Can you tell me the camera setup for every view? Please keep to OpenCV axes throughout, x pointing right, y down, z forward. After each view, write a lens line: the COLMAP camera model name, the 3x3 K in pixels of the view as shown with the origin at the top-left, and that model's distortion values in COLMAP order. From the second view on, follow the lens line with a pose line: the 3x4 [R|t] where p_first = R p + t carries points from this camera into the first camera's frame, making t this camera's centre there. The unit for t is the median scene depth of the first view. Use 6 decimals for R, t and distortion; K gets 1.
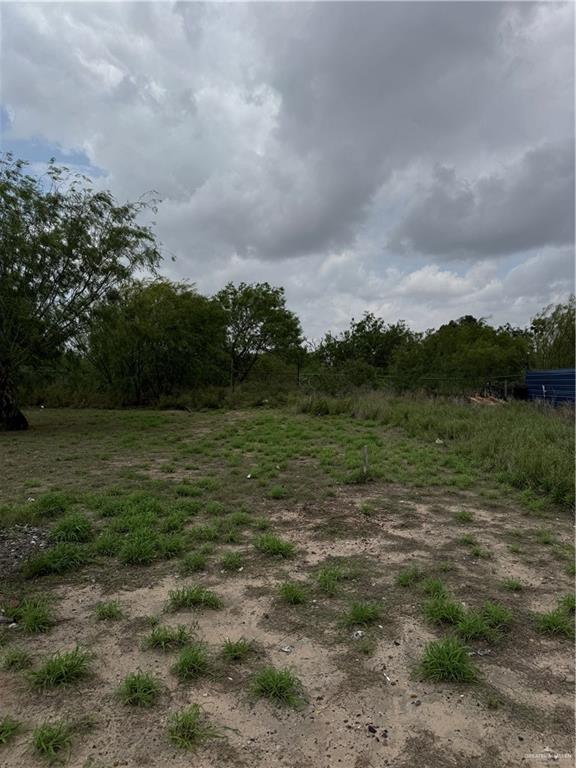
lens RADIAL K [[538.2, 0, 288.0], [0, 538.2, 384.0], [0, 0, 1]] dist [0.000185, -0.000010]
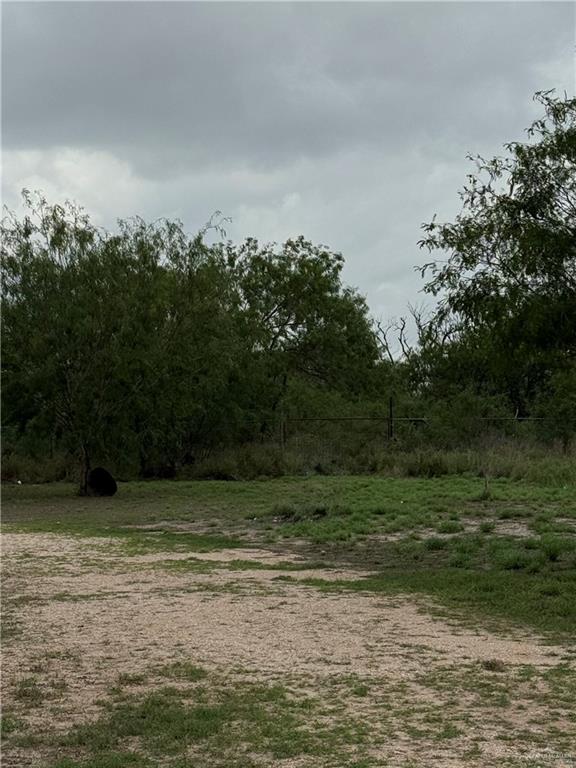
lens RADIAL K [[1722.4, 0, 288.0], [0, 1722.4, 384.0], [0, 0, 1]] dist [0.071237, 0.225139]
pose [[0.999327, -0.035225, 0.010272, -0.128993], [0.035498, 0.998983, -0.027794, -0.008100], [-0.009283, 0.028140, 0.999561, -1.081855]]
